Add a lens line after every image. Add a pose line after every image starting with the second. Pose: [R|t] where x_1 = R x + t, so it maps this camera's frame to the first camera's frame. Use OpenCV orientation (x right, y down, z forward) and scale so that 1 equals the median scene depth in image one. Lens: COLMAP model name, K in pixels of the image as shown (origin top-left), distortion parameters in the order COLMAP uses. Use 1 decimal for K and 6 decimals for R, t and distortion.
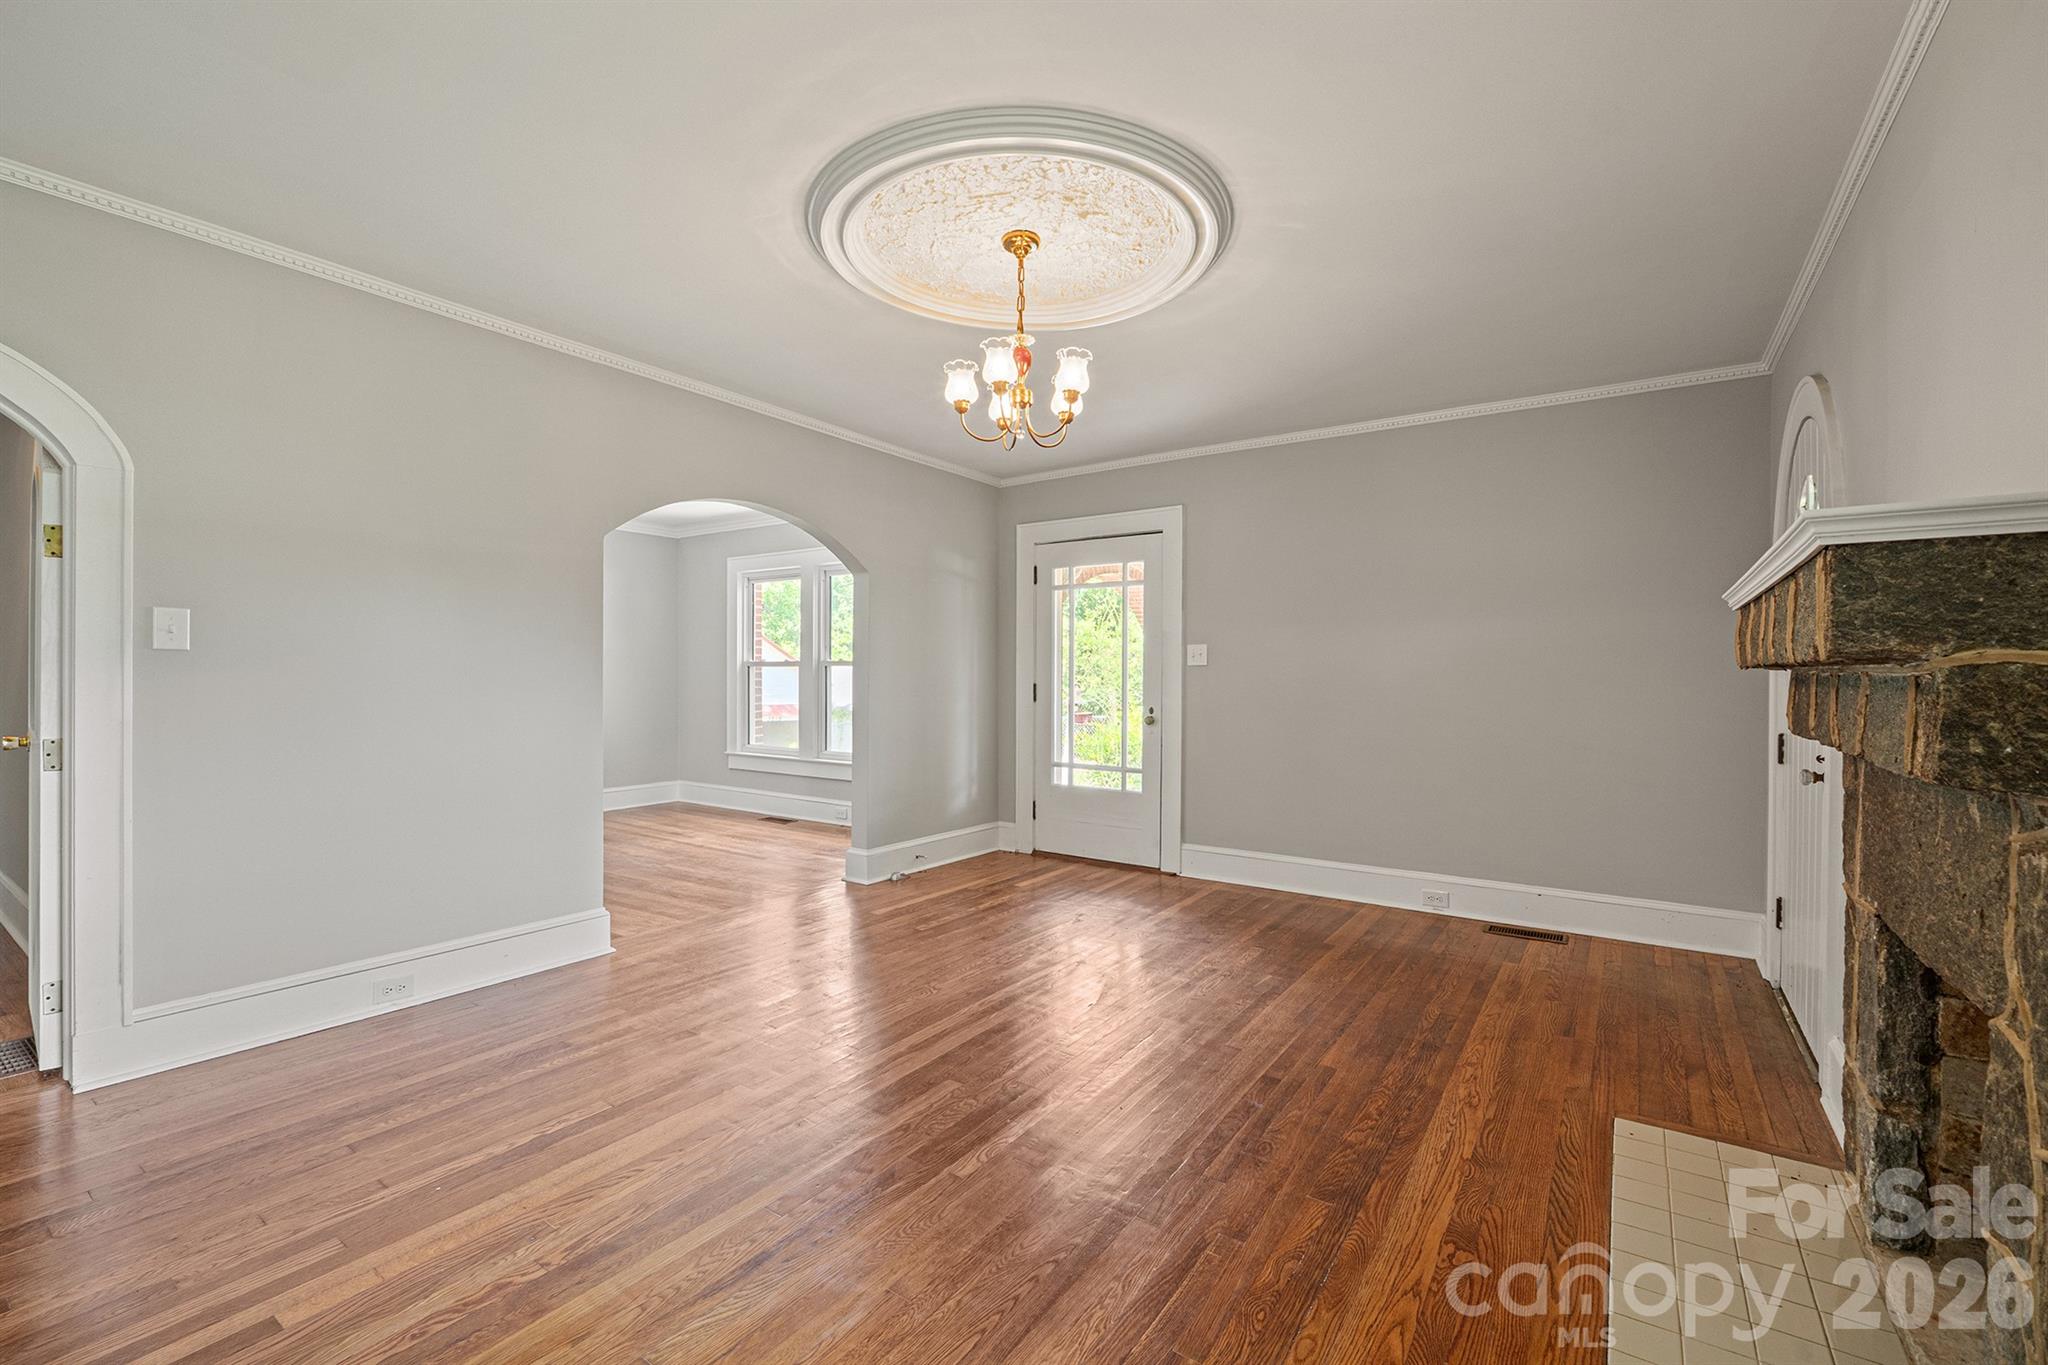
lens RADIAL K [[866.8, 0, 1017.7], [0, 866.8, 684.8], [0, 0, 1]] dist [-0.002630, -0.001857]
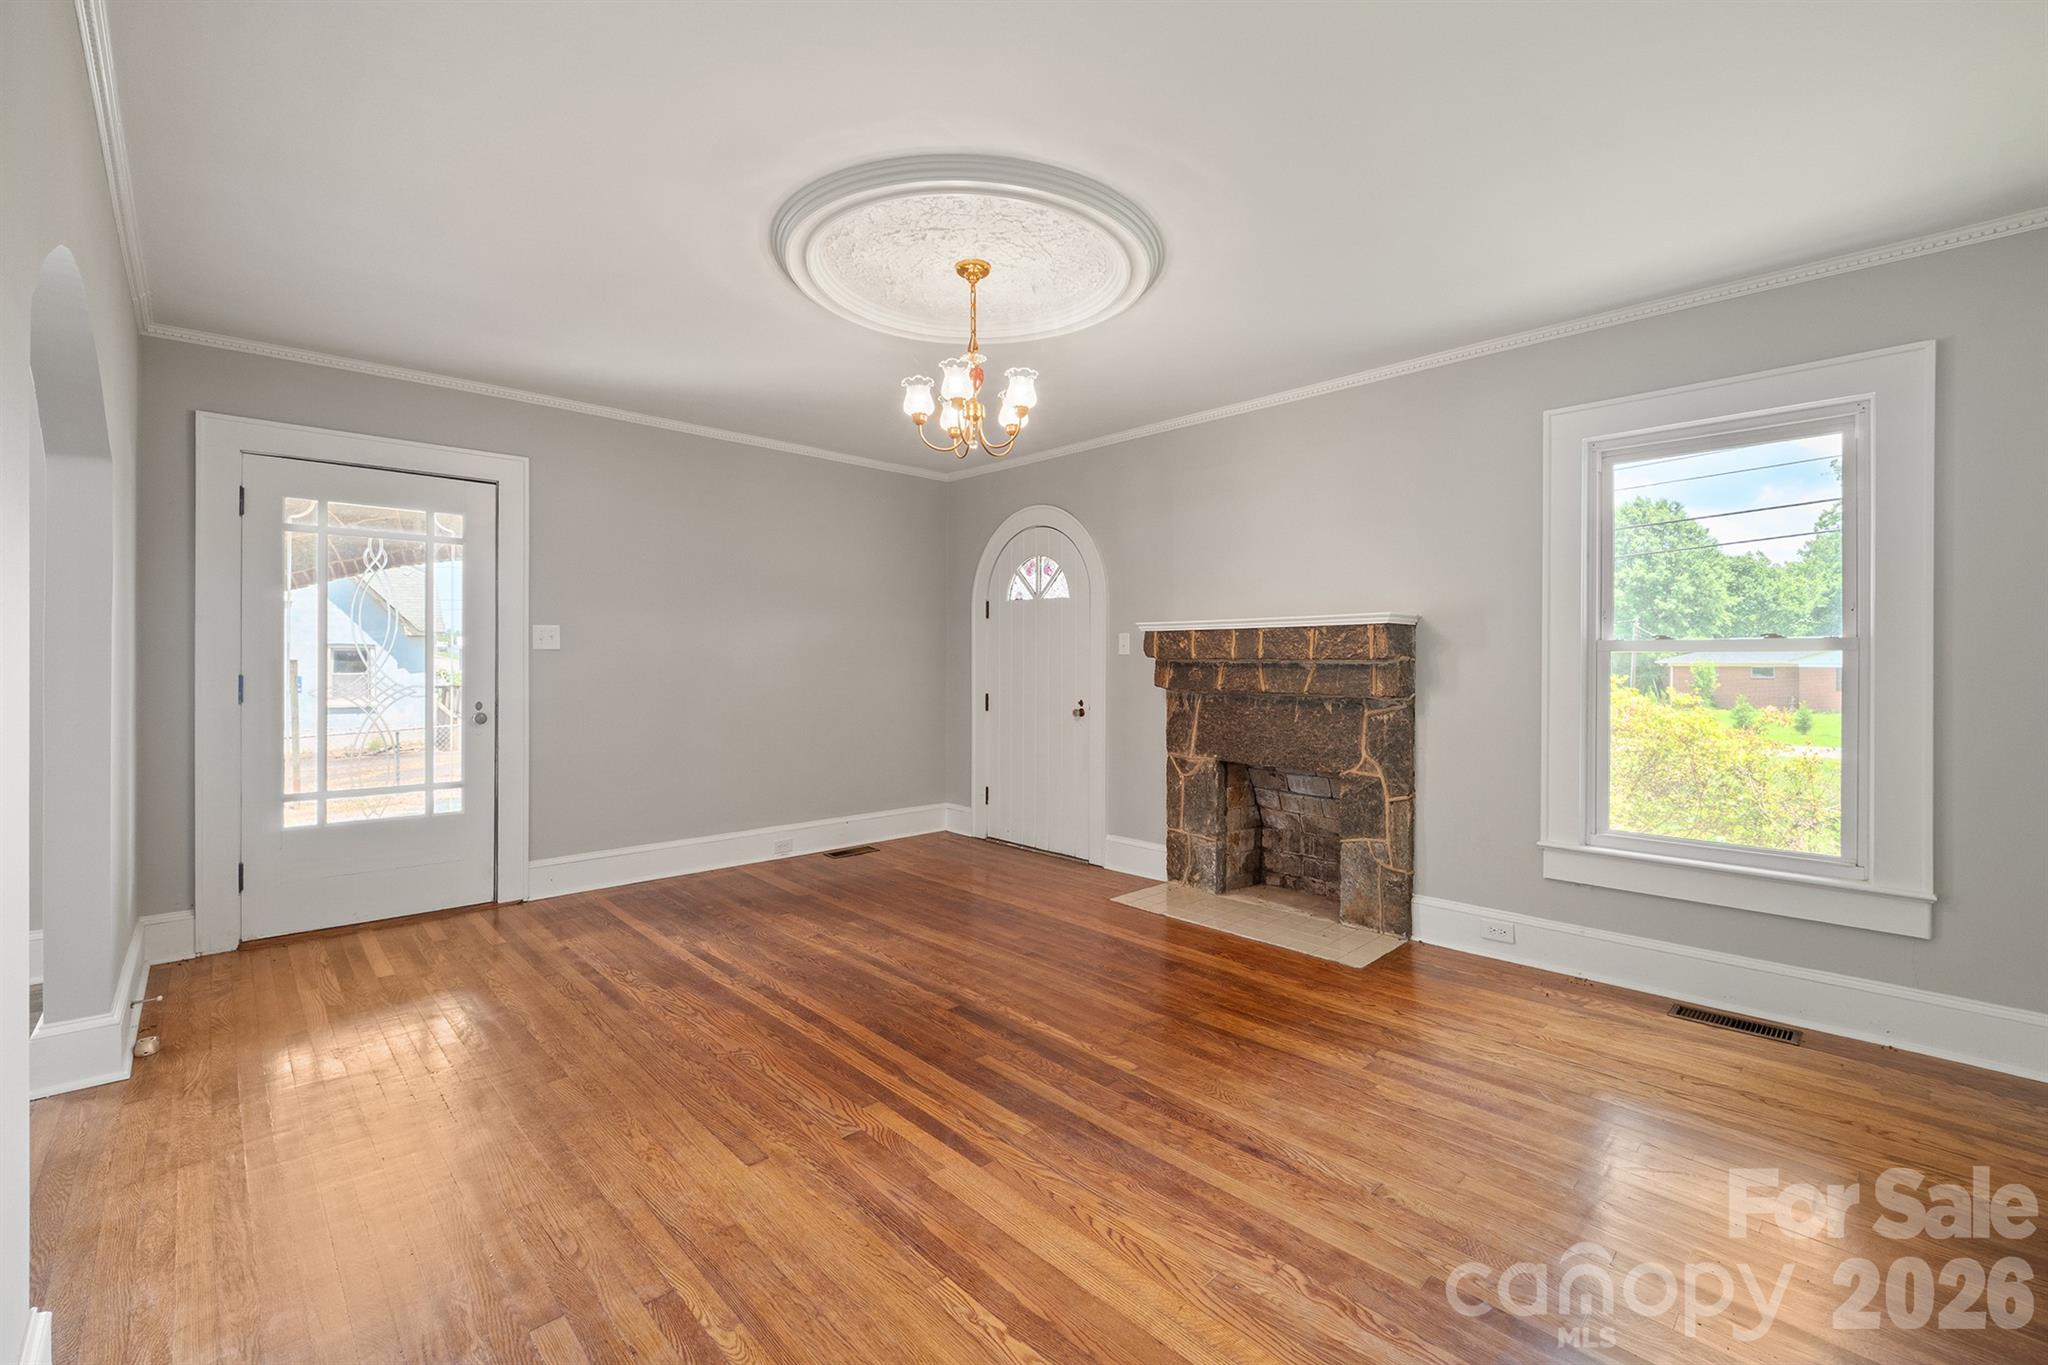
lens RADIAL K [[866.8, 0, 1017.7], [0, 866.8, 660.2], [0, 0, 1]] dist [-0.002630, -0.001857]
pose [[0.197128, -0.003253, 0.980372, -0.643945], [0.008421, 0.999963, 0.001625, -0.010915], [-0.980342, 0.007935, 0.197148, 0.446550]]
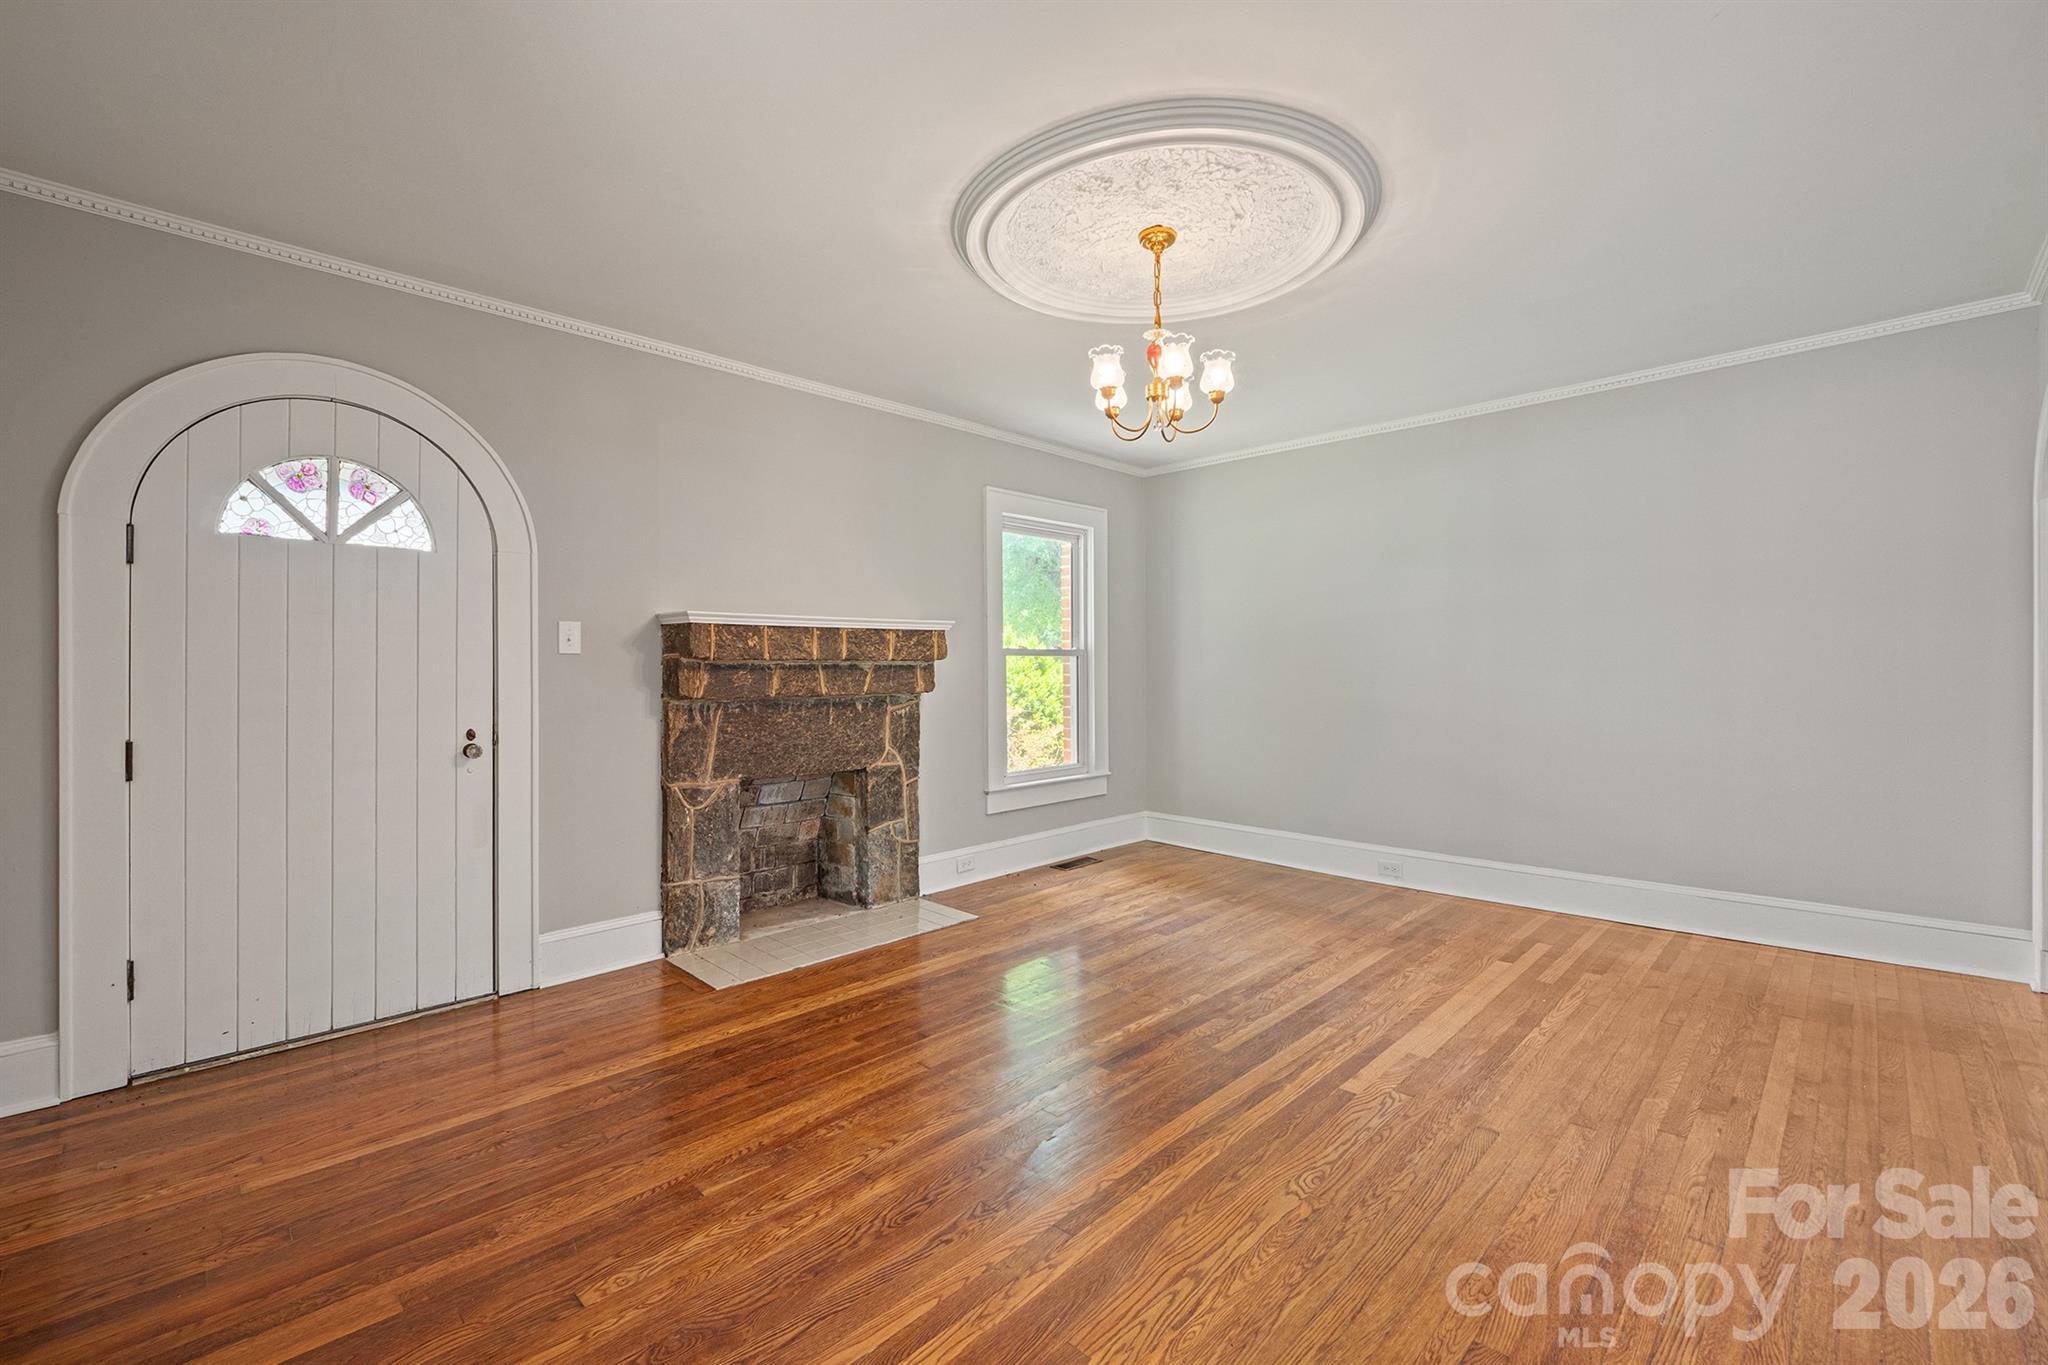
lens RADIAL K [[866.8, 0, 1041.5], [0, 866.8, 664.7], [0, 0, 1]] dist [-0.002630, -0.001857]
pose [[-0.989009, 0.000049, 0.147854, -0.008613], [0.001623, 0.999943, 0.010526, -0.012877], [-0.147845, 0.010650, -0.988953, 1.235456]]
